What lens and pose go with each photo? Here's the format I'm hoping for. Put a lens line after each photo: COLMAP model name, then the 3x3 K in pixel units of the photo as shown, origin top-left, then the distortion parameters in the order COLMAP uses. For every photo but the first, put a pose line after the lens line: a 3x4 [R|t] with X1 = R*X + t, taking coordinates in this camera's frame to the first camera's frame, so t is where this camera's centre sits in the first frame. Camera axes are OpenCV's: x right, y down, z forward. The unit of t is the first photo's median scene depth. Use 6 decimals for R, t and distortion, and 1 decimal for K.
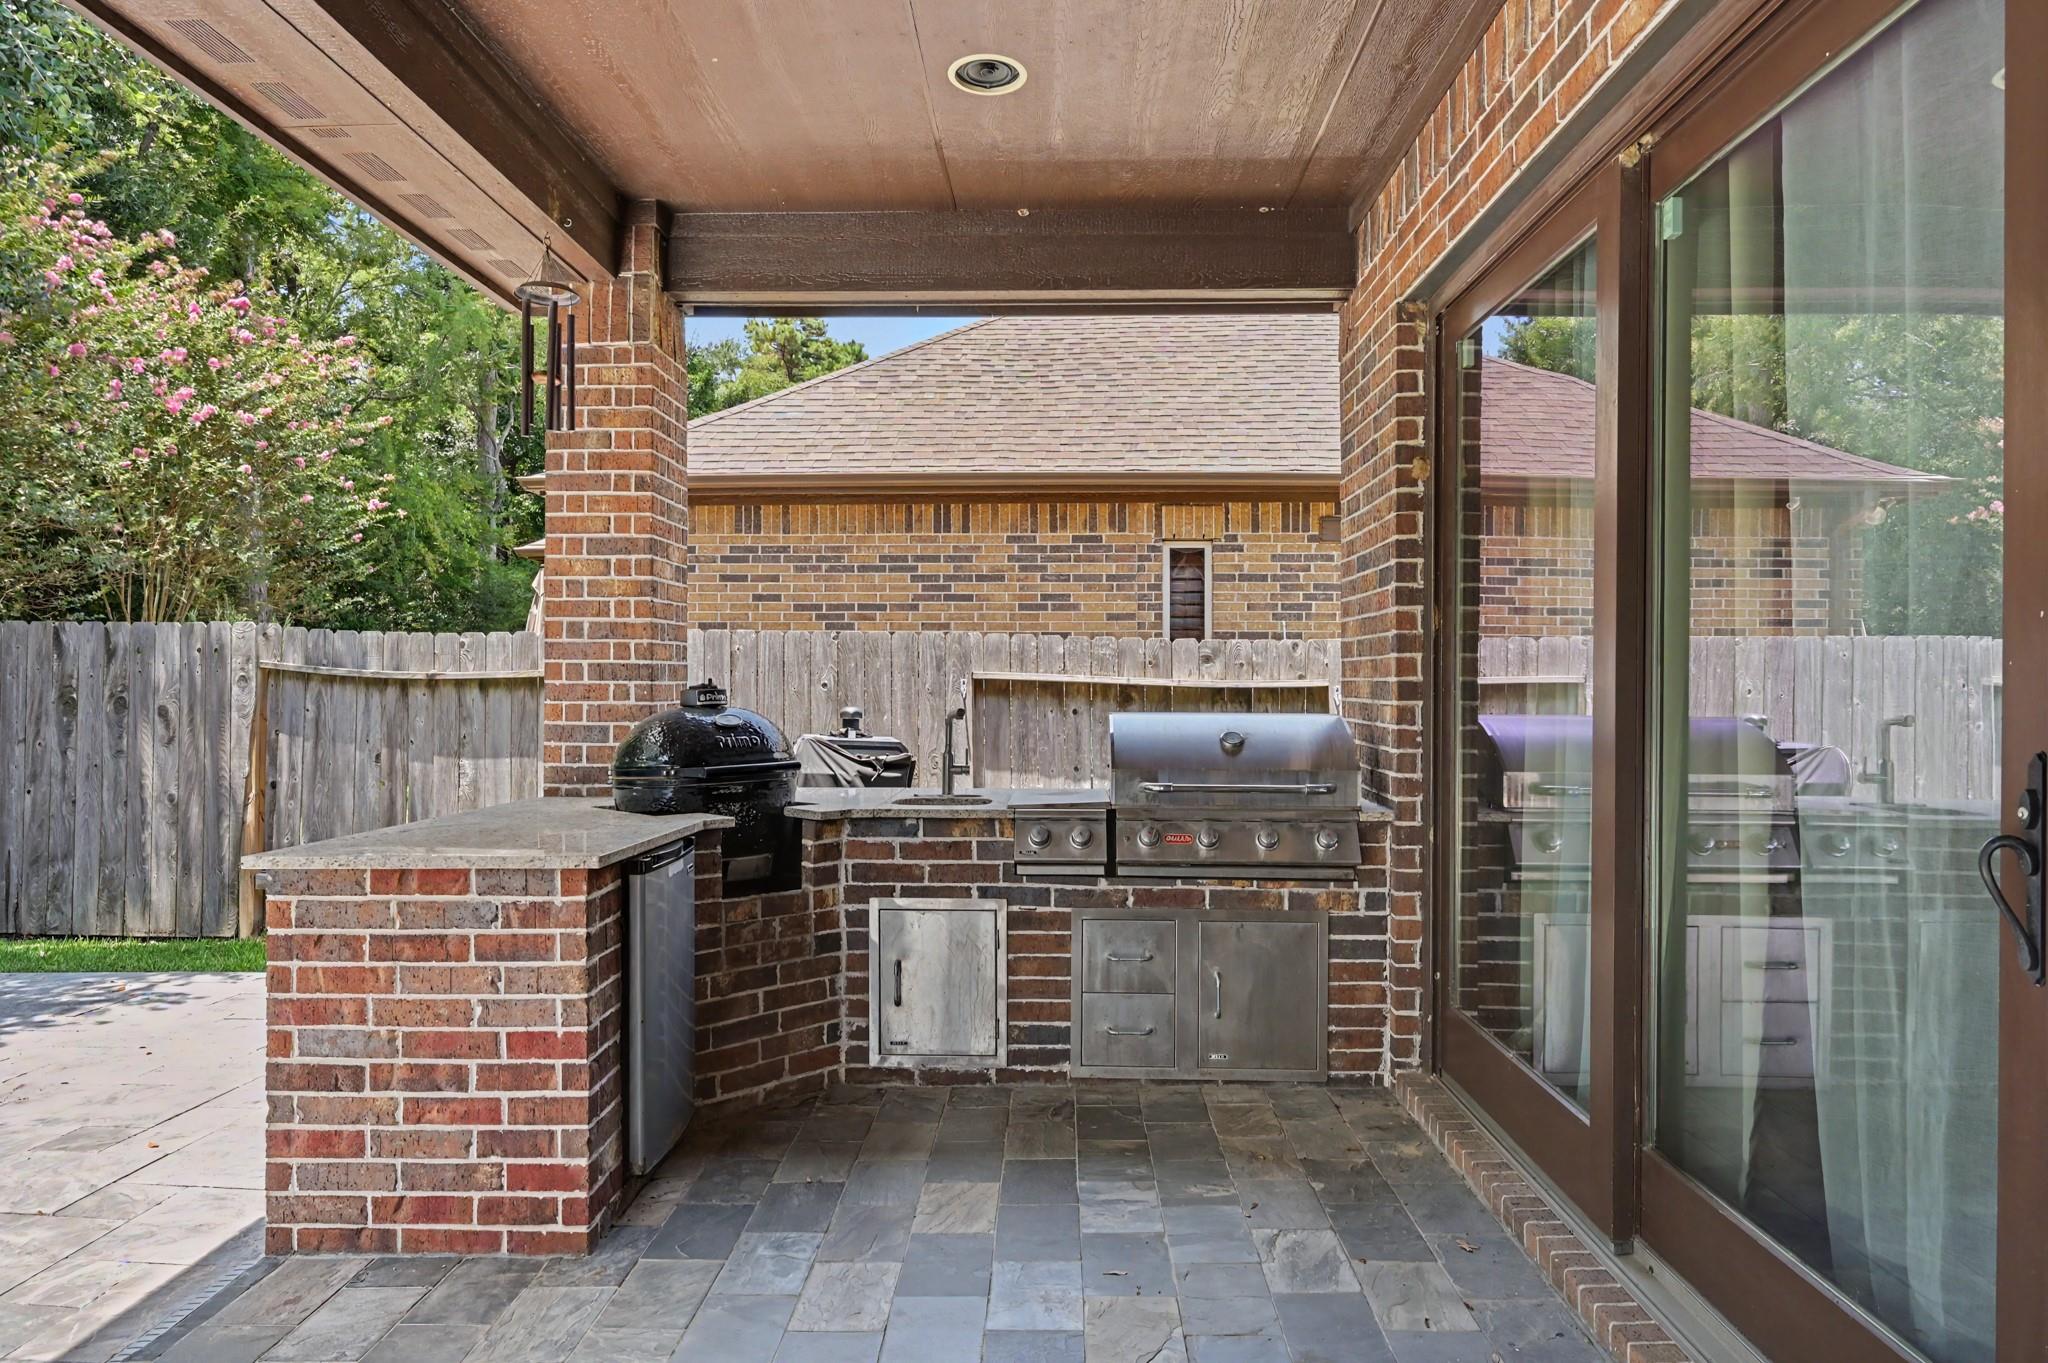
lens RADIAL K [[1221.8, 0, 1028.0], [0, 1221.8, 684.1], [0, 0, 1]] dist [0.000049, -0.000023]
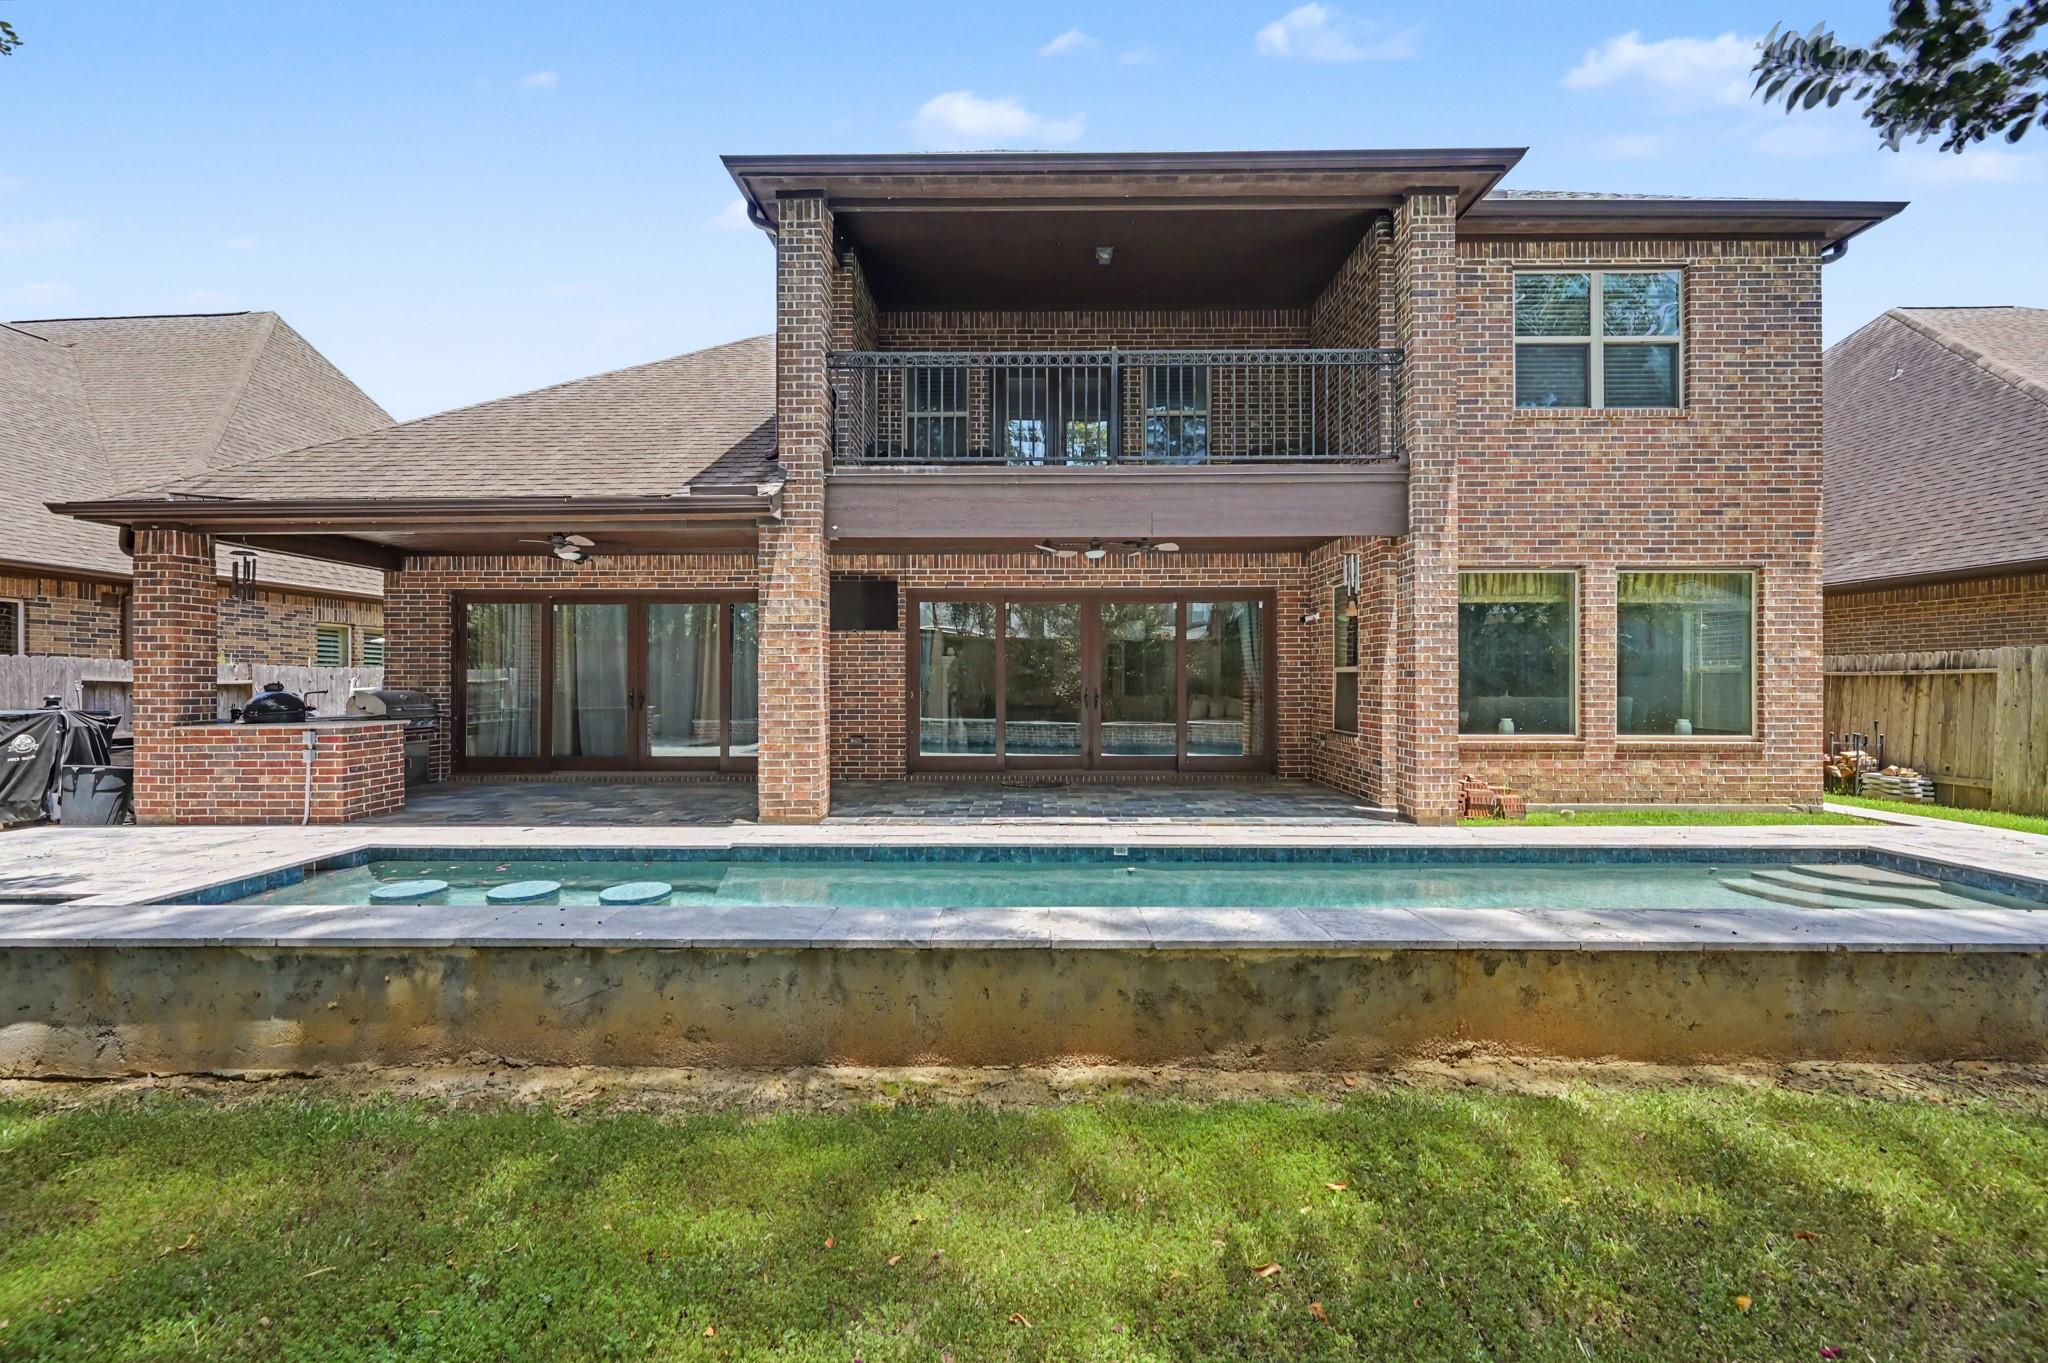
lens RADIAL K [[805.3, 0, 1021.3], [0, 805.3, 680.1], [0, 0, 1]] dist [-0.001325, -0.000021]
pose [[-0.013880, -0.001828, 0.999902, -1.368196], [0.004868, 0.999986, 0.001896, -0.001396], [-0.999892, 0.004894, -0.013871, -0.502549]]
